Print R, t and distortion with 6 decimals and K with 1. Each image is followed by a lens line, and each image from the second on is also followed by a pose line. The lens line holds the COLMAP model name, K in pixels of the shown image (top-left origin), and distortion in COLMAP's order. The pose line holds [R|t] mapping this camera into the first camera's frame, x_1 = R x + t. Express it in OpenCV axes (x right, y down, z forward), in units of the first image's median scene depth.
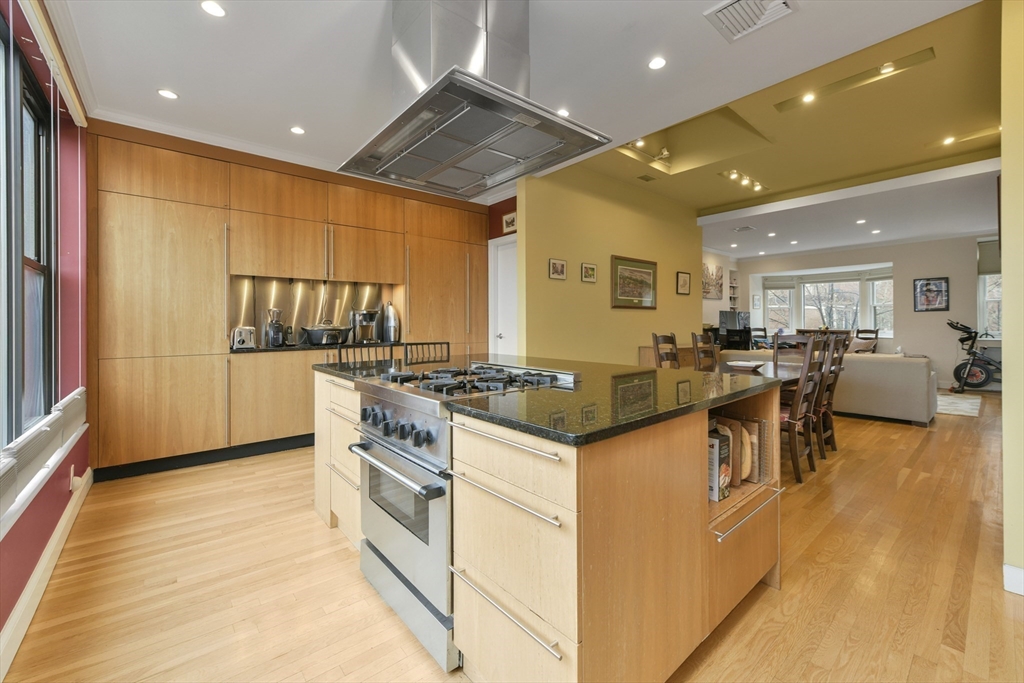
lens RADIAL K [[415.2, 0, 515.5], [0, 415.2, 322.9], [0, 0, 1]] dist [-0.001233, 0.000555]
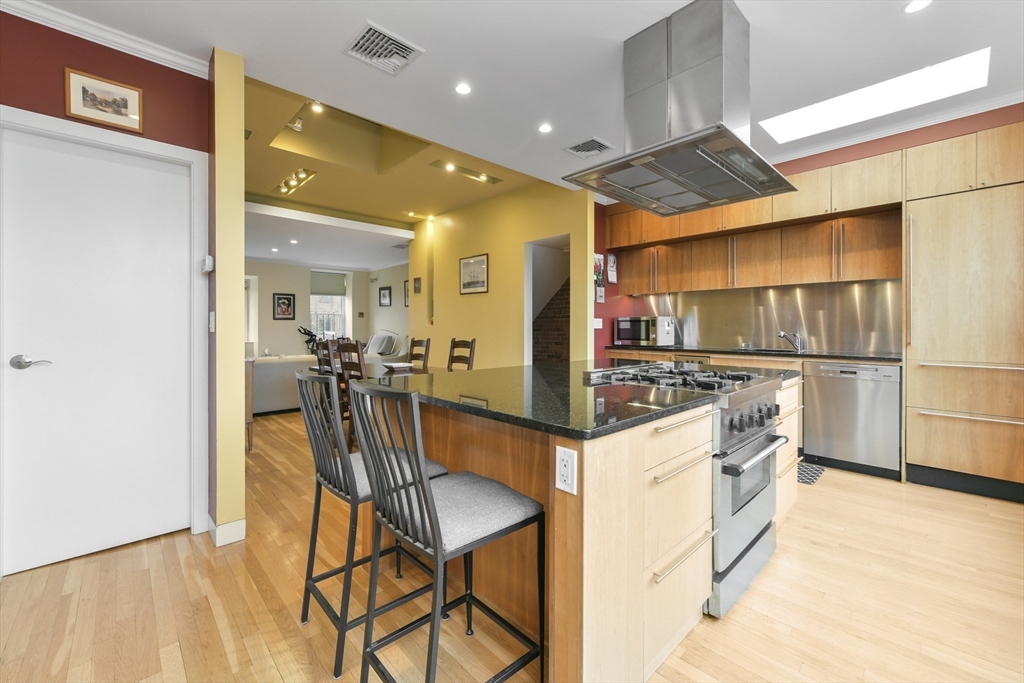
lens RADIAL K [[415.2, 0, 519.6], [0, 415.2, 328.2], [0, 0, 1]] dist [-0.001233, 0.000555]
pose [[-0.052019, 0.004079, 0.998638, -0.291212], [-0.000548, 0.999991, -0.004113, 0.001773], [-0.998646, -0.000761, -0.052016, 0.351929]]
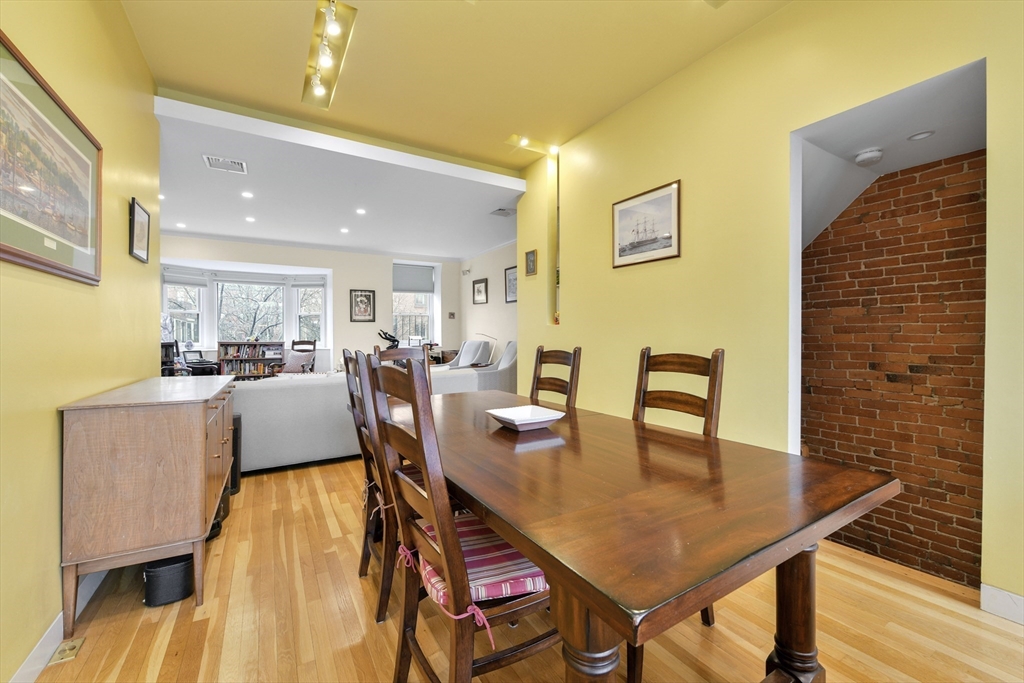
lens RADIAL K [[415.2, 0, 513.8], [0, 415.2, 341.6], [0, 0, 1]] dist [-0.001233, 0.000555]
pose [[0.170919, -0.014094, 0.985184, 0.046961], [0.000849, 0.999899, 0.014157, 0.006243], [-0.985285, -0.001583, 0.170914, 0.451934]]
